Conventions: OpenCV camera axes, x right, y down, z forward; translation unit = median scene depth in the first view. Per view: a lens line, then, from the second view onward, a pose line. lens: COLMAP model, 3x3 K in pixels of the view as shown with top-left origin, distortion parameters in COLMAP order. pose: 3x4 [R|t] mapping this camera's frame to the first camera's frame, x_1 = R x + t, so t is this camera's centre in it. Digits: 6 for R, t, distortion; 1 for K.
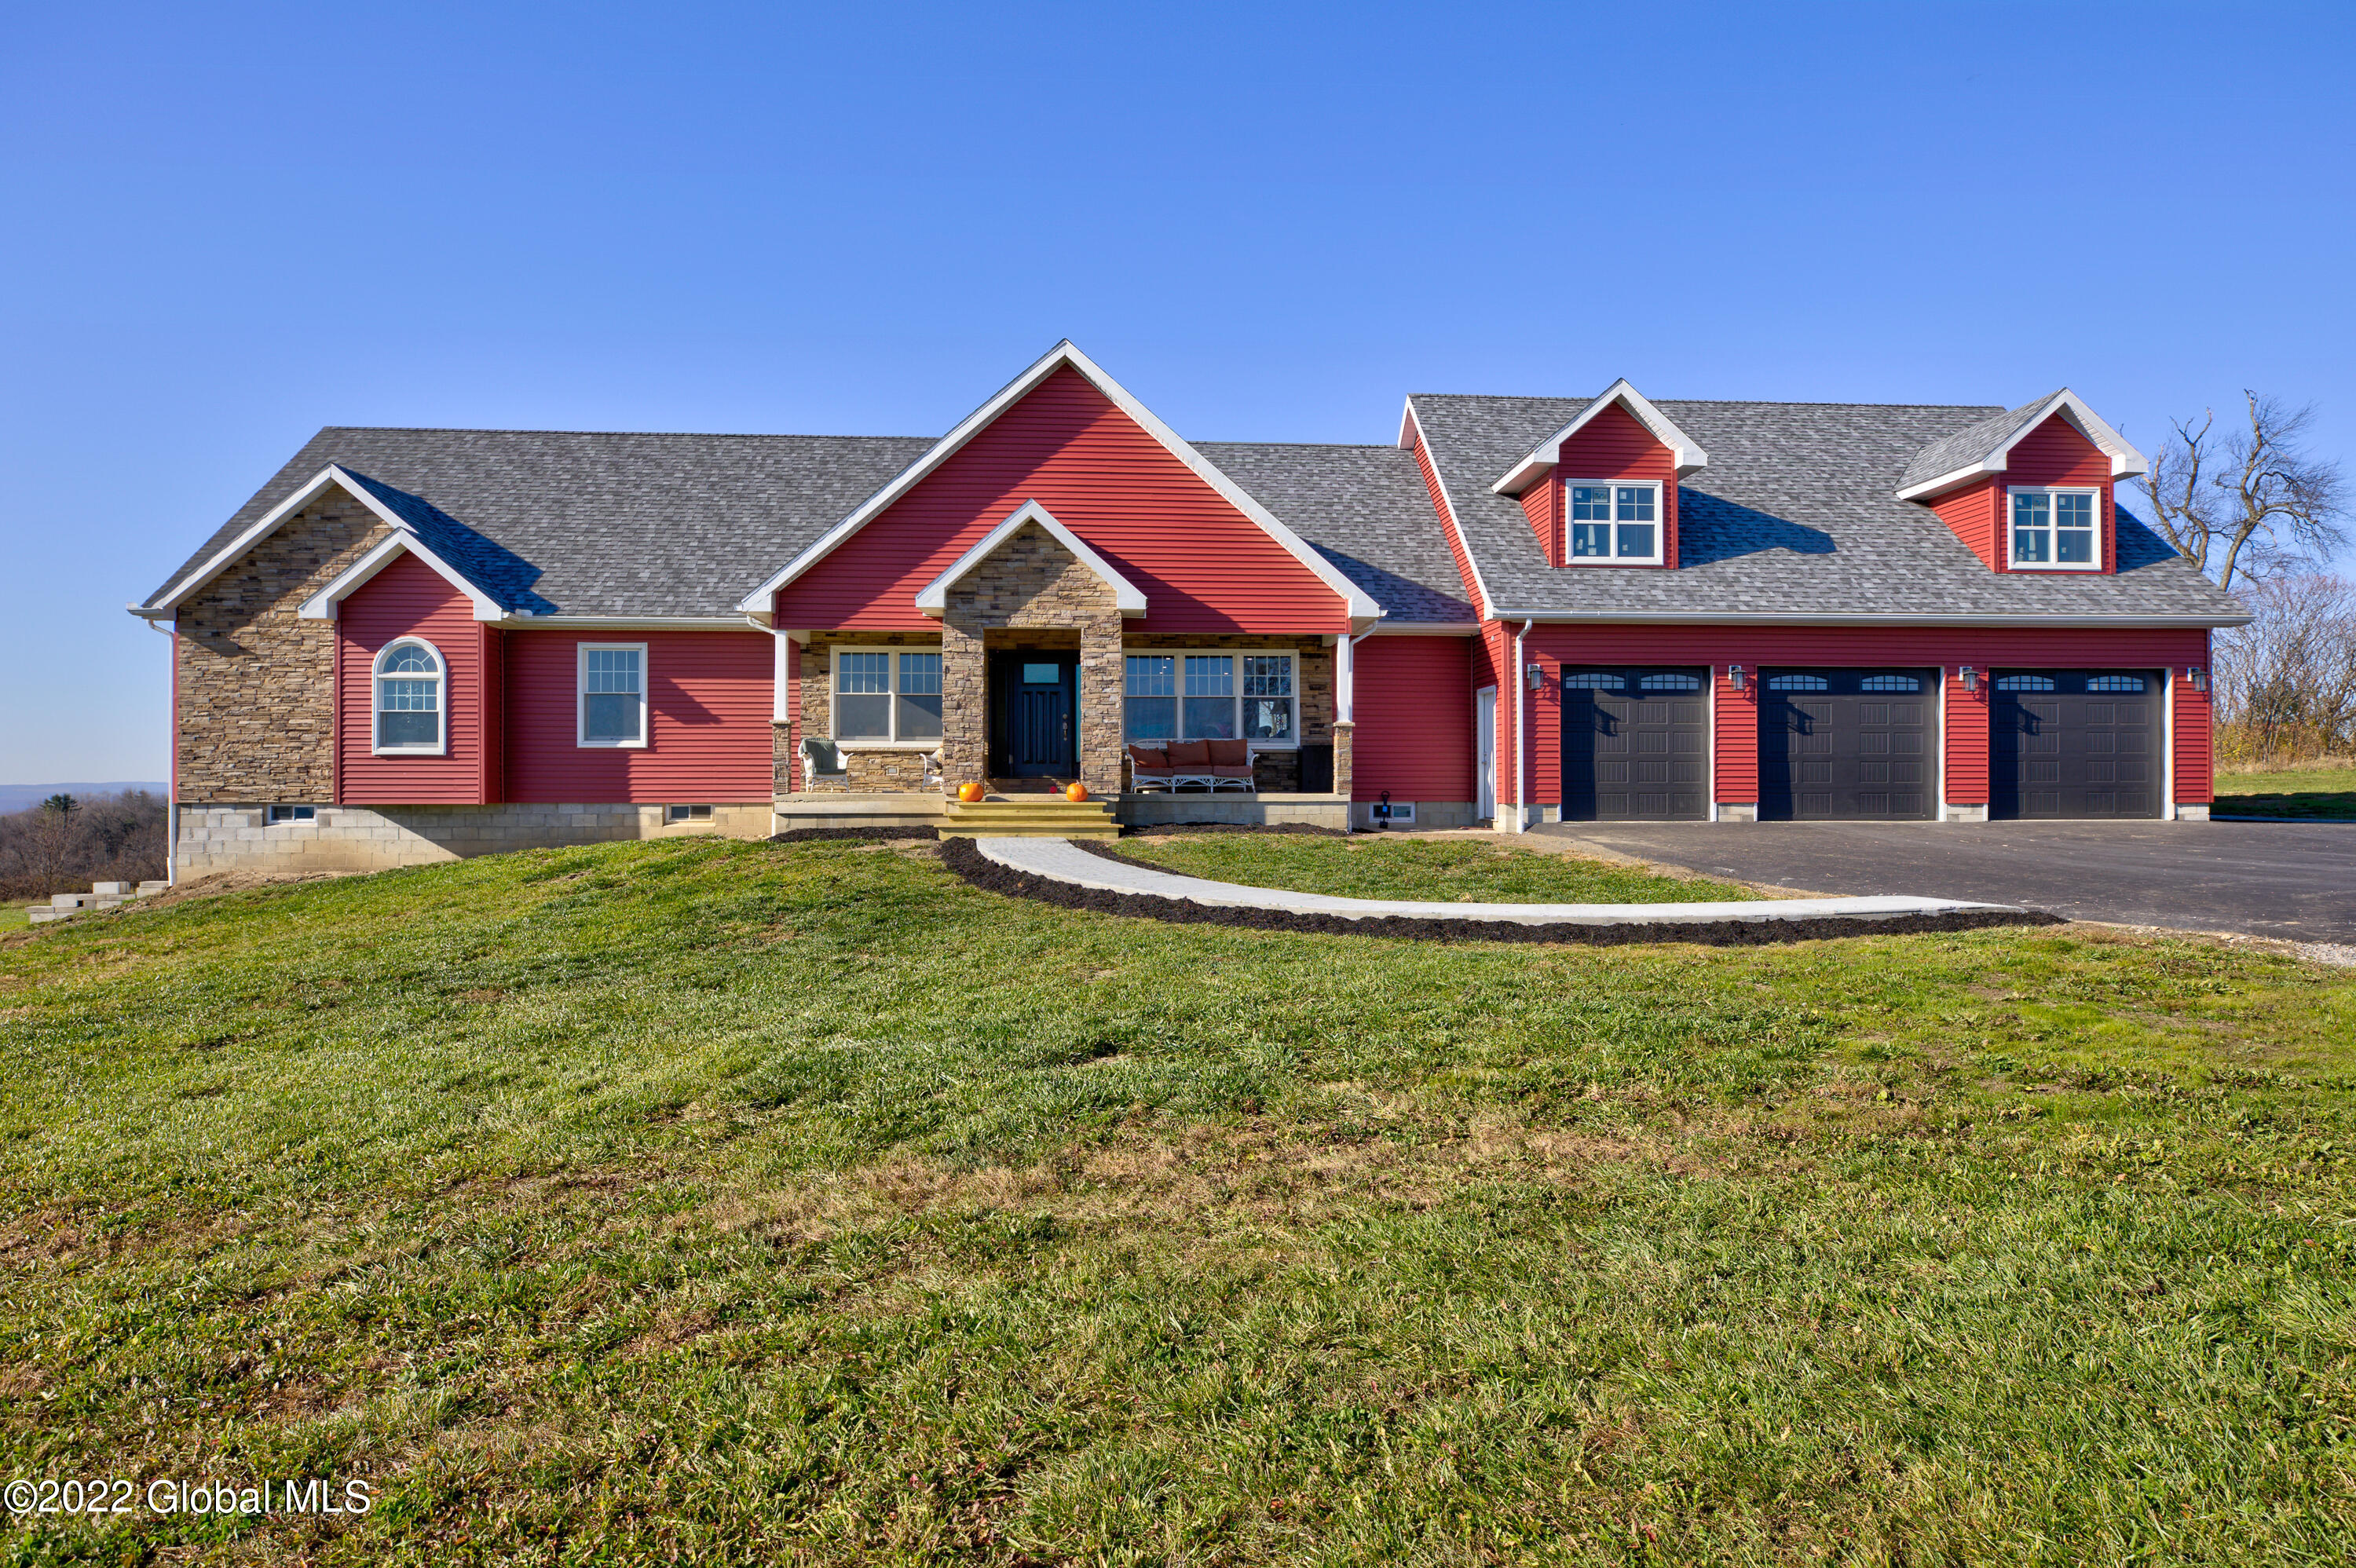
lens RADIAL K [[1359.7, 0, 1178.7], [0, 1359.7, 777.8], [0, 0, 1]] dist [-0.002482, 0.001178]
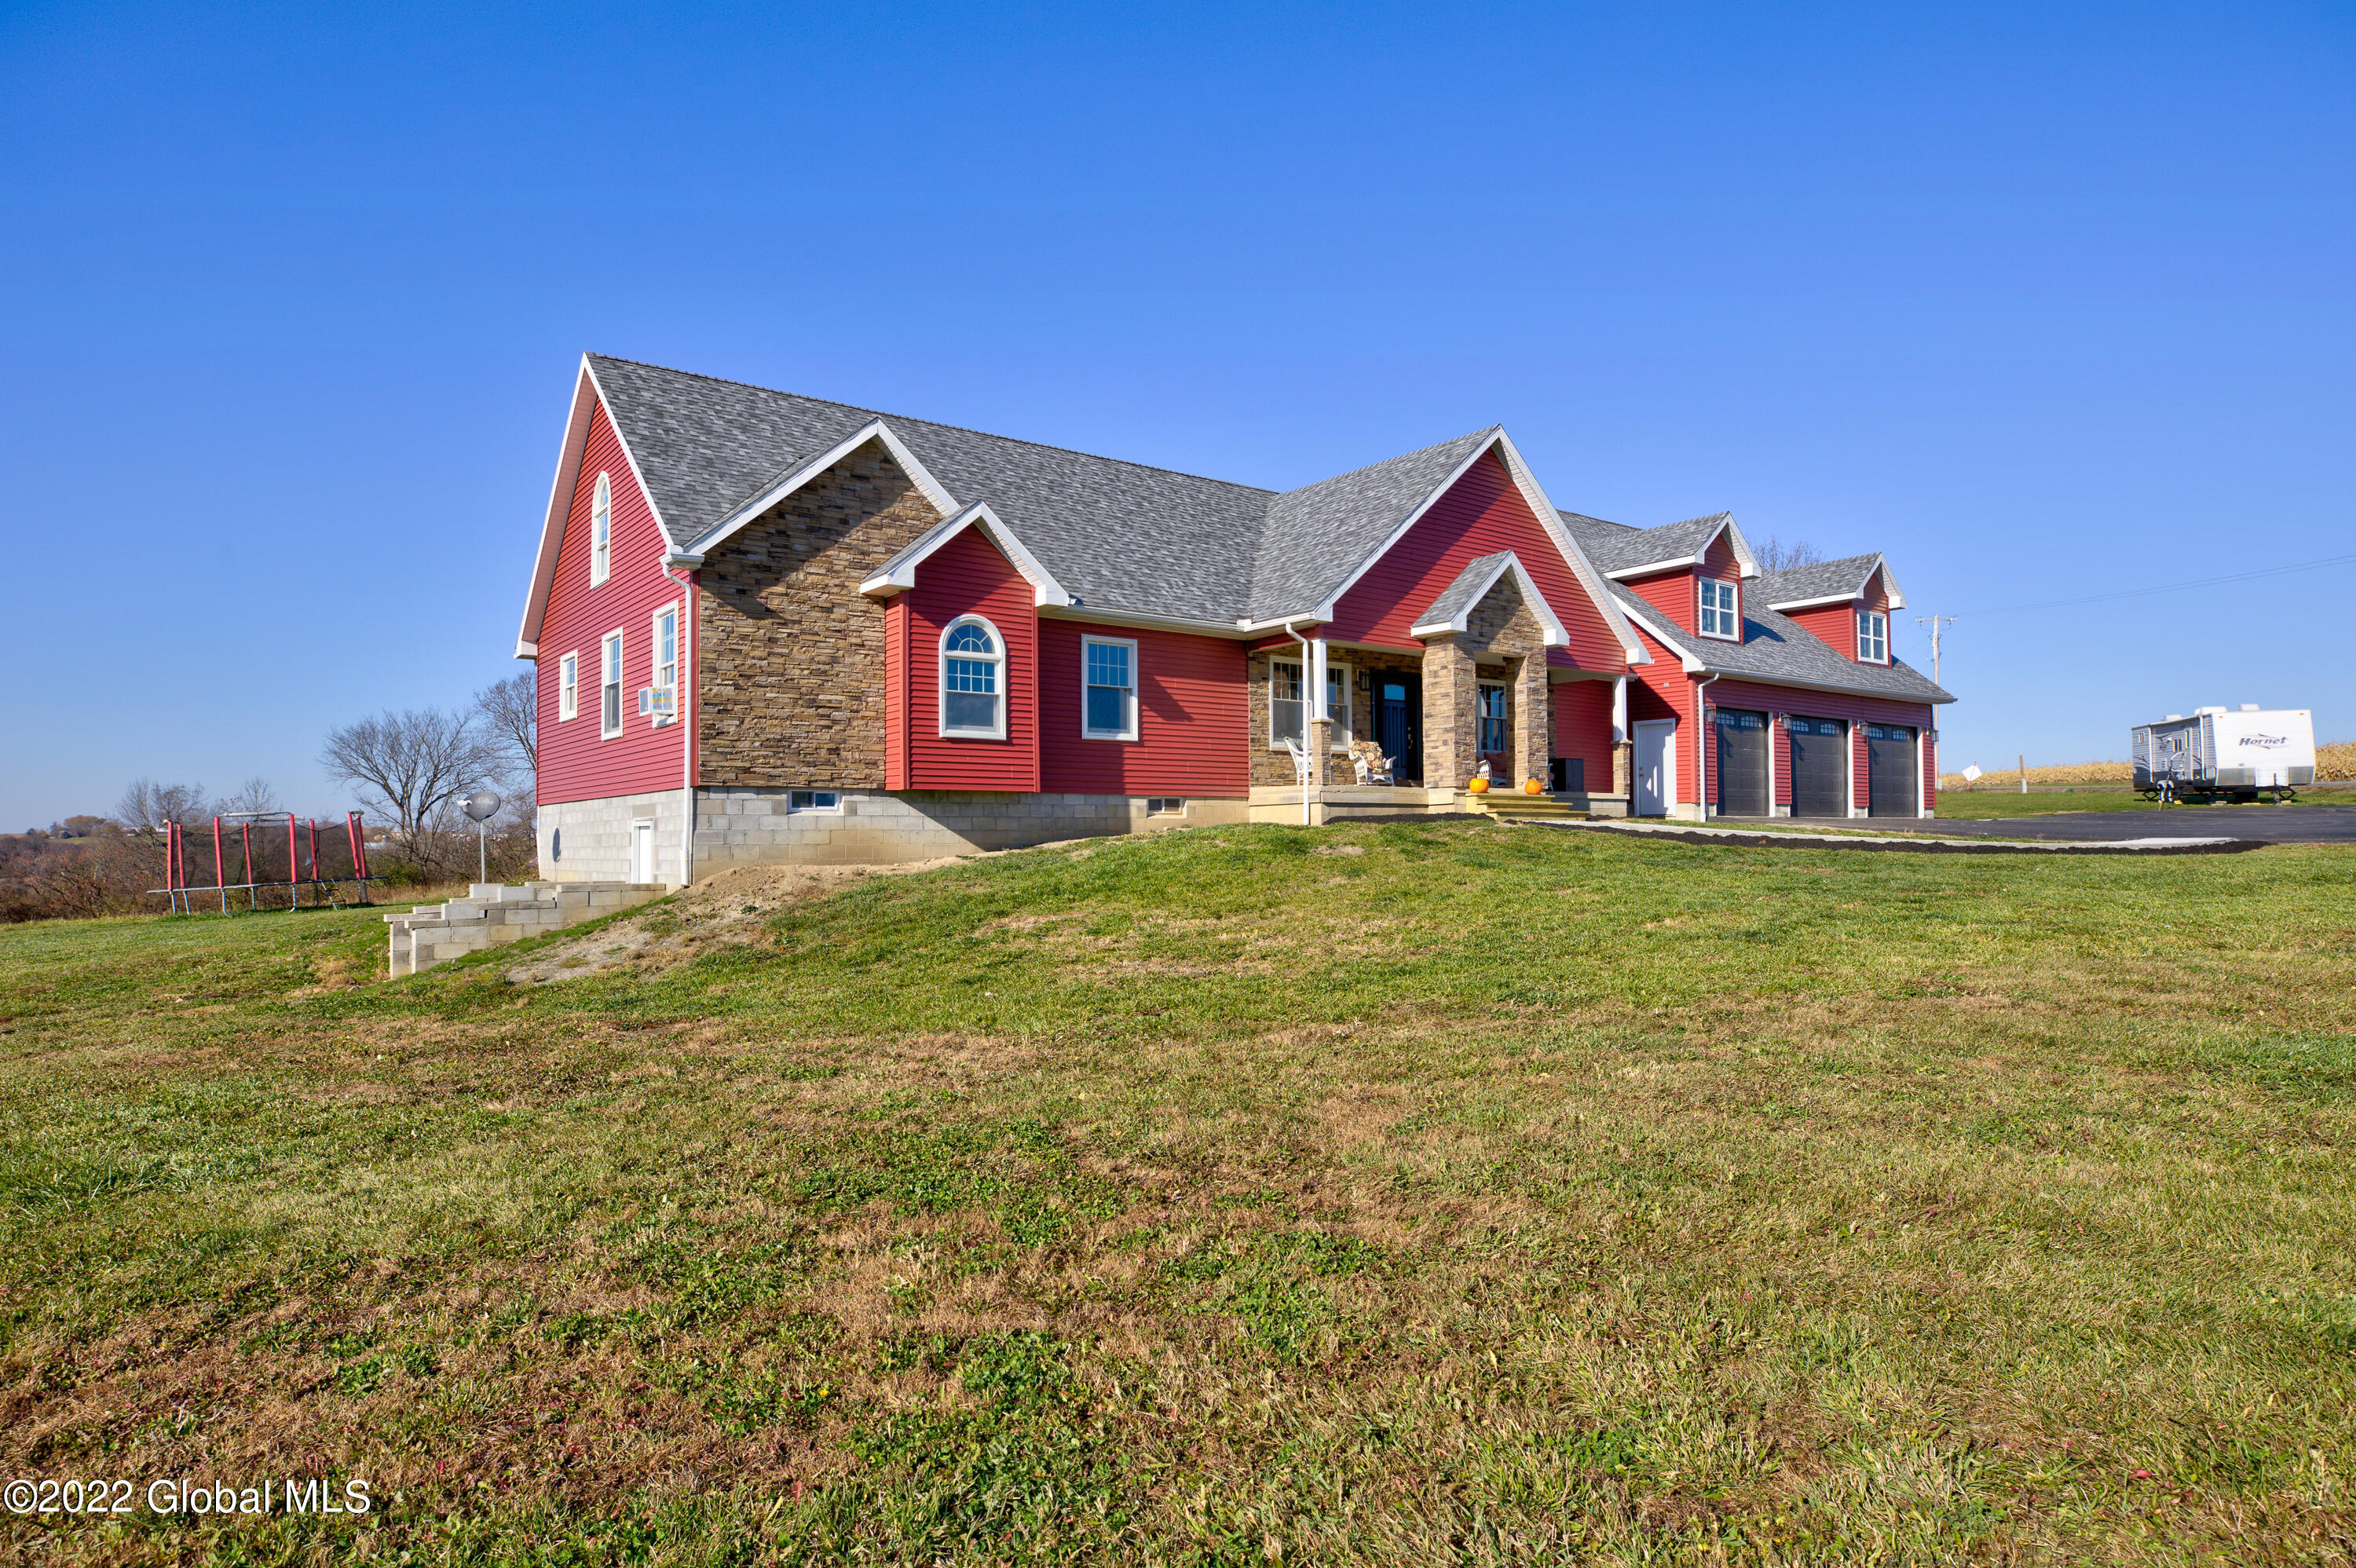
lens RADIAL K [[1359.7, 0, 1180.5], [0, 1359.7, 800.9], [0, 0, 1]] dist [-0.002482, 0.001178]
pose [[0.829285, 0.012144, 0.558693, -0.957314], [0.002290, 0.999682, -0.025127, 0.050028], [-0.558821, 0.022117, 0.828994, 0.127331]]
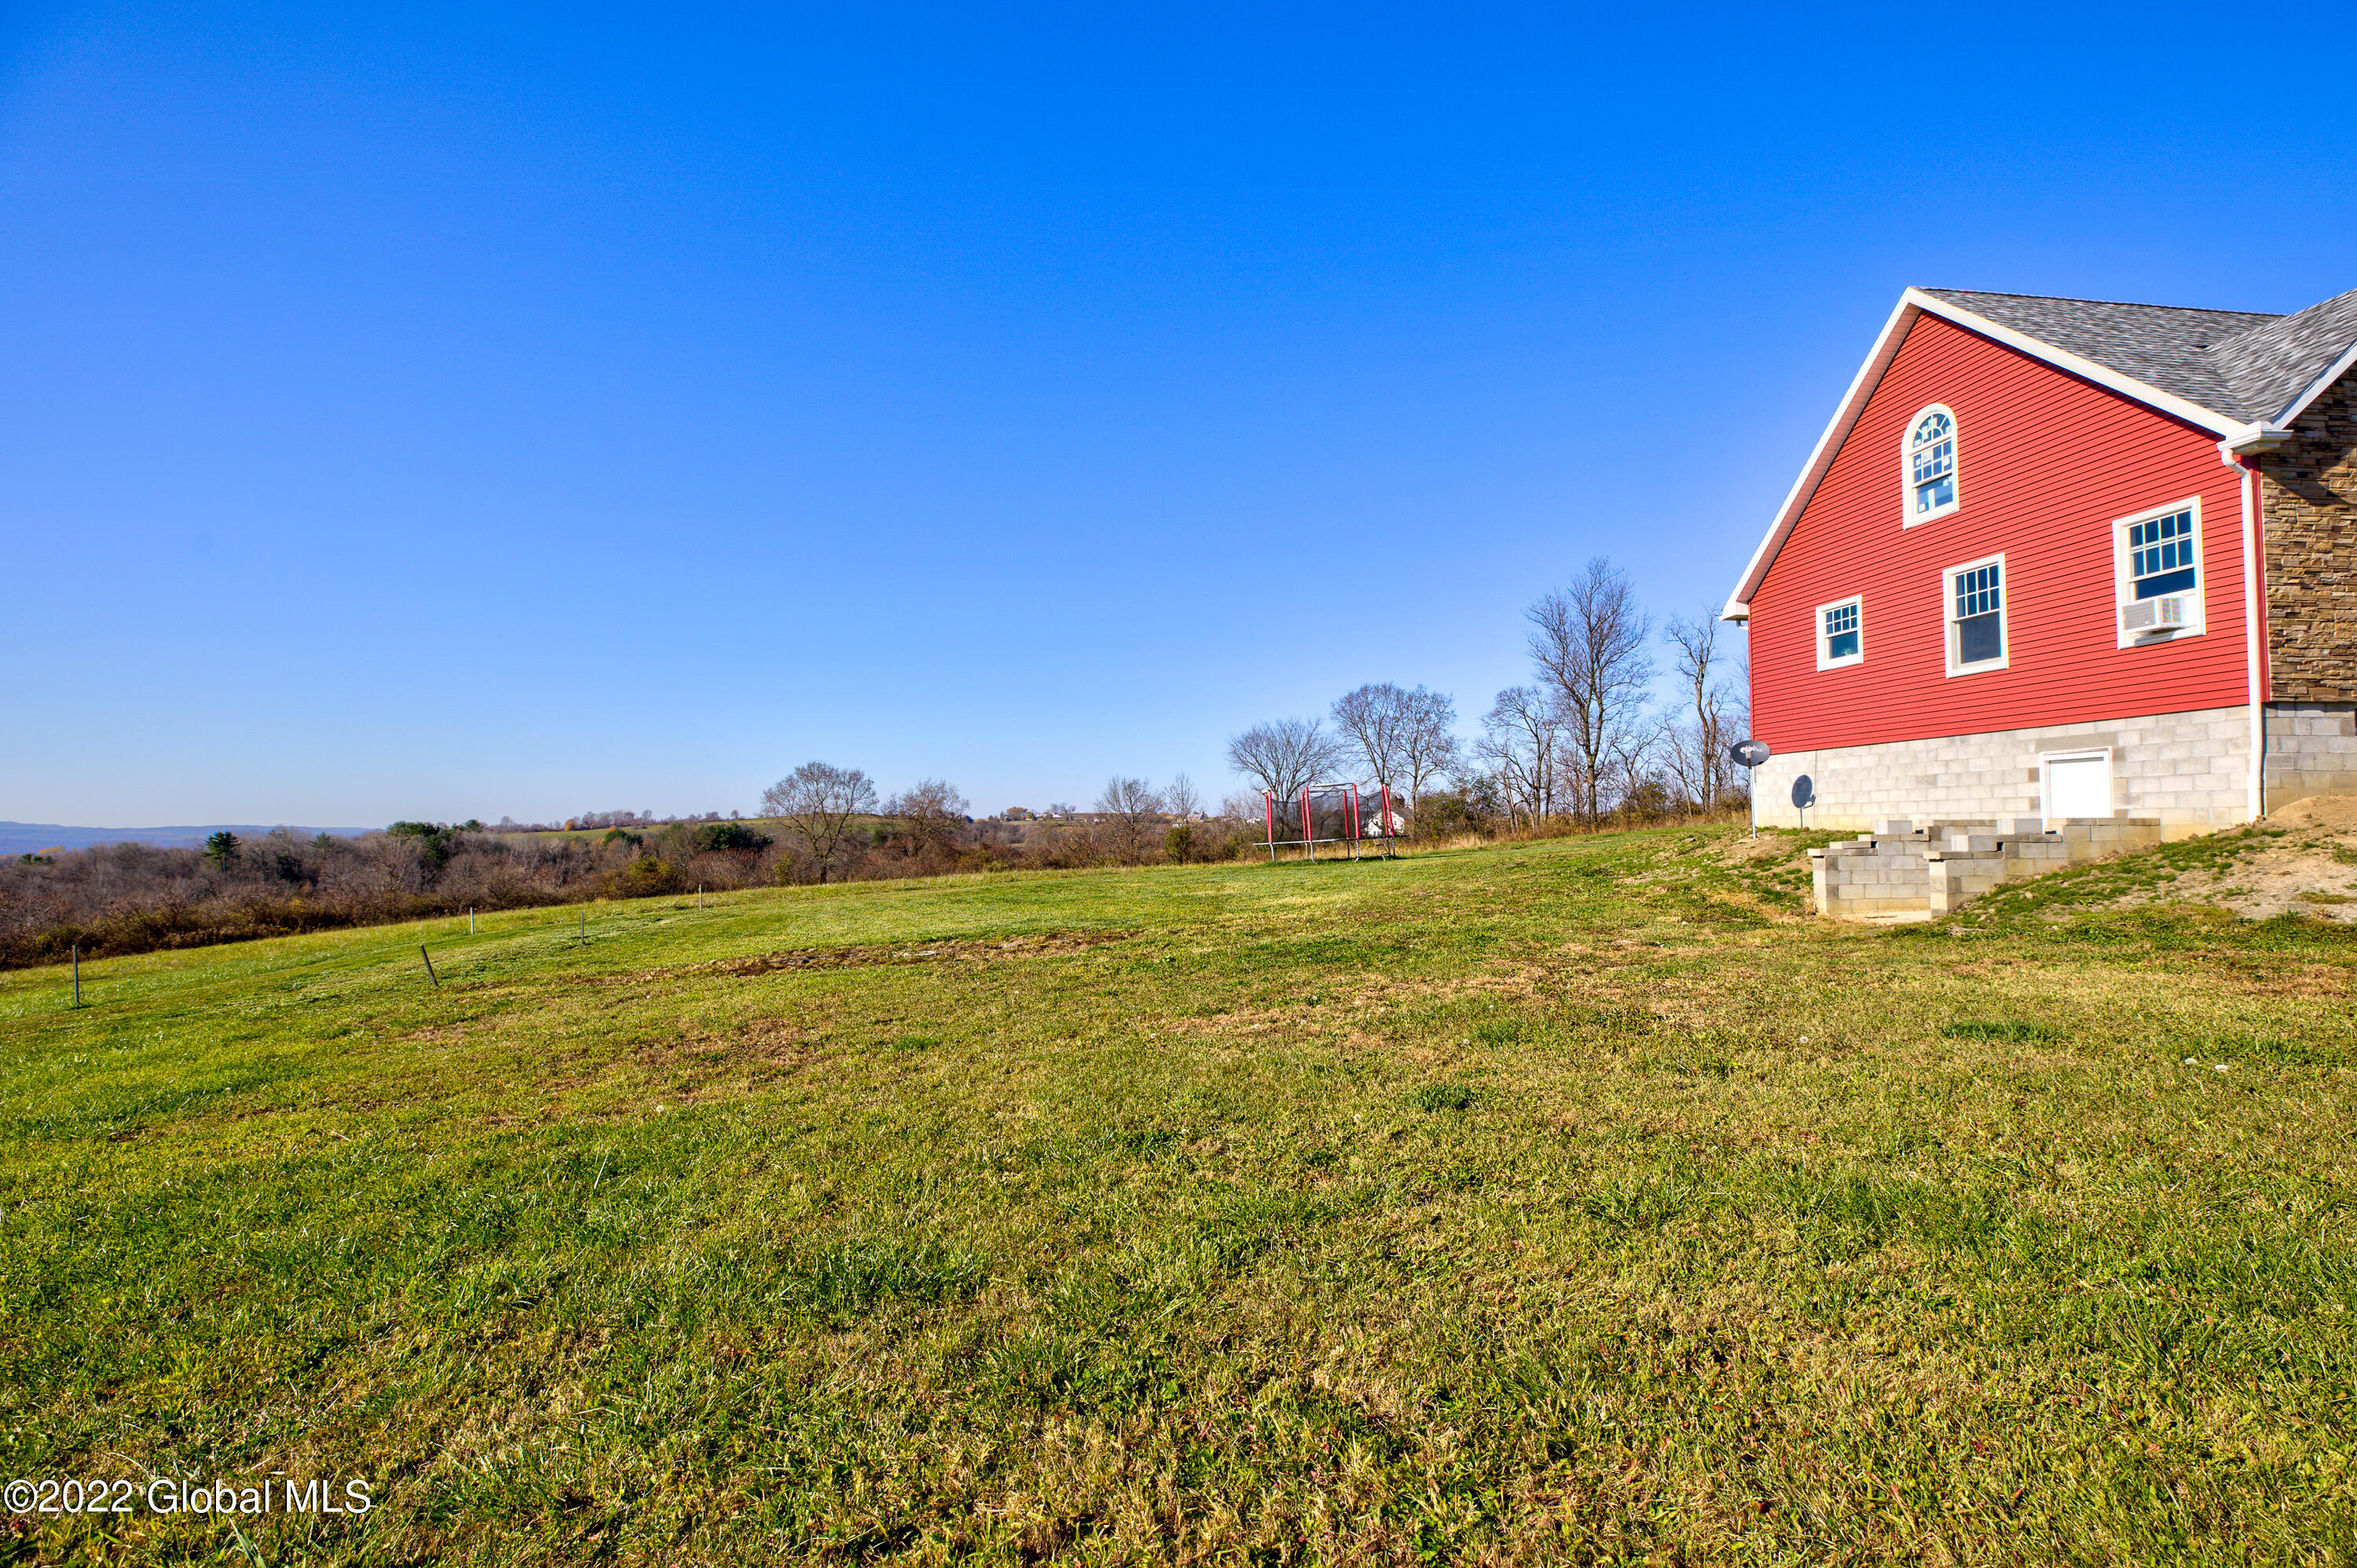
lens RADIAL K [[1086.4, 0, 1186.1], [0, 1086.4, 790.5], [0, 0, 1]] dist [-0.001899, 0.000034]
pose [[0.996284, -0.003511, 0.086054, -1.364486], [0.005957, 0.999585, -0.028180, 0.079373], [-0.085919, 0.028588, 0.995892, 0.467070]]
